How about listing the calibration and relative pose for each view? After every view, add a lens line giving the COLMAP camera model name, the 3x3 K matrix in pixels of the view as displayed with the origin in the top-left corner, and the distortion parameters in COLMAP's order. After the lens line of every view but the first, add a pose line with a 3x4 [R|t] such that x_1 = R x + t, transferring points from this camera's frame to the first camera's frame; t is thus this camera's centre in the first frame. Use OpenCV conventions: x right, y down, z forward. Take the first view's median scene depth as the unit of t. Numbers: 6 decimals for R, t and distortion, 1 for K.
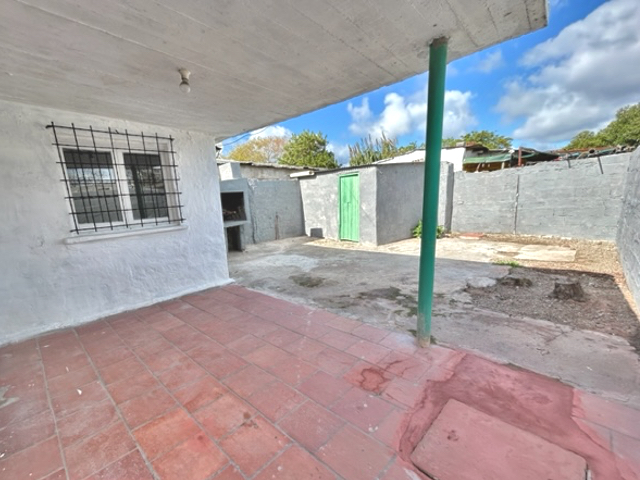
lens RADIAL K [[260.7, 0, 320.0], [0, 260.7, 240.0], [0, 0, 1]] dist [0.000492, 0.000056]
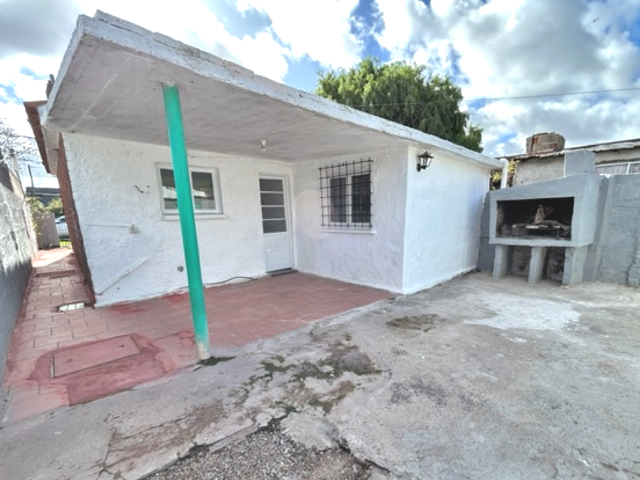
lens RADIAL K [[269.1, 0, 319.8], [0, 269.1, 263.2], [0, 0, 1]] dist [-0.001543, -0.000103]
pose [[0.020263, 0.235554, -0.971650, 0.842307], [-0.152177, 0.961252, 0.229860, -0.187252], [0.988145, 0.143206, 0.055324, 0.816296]]
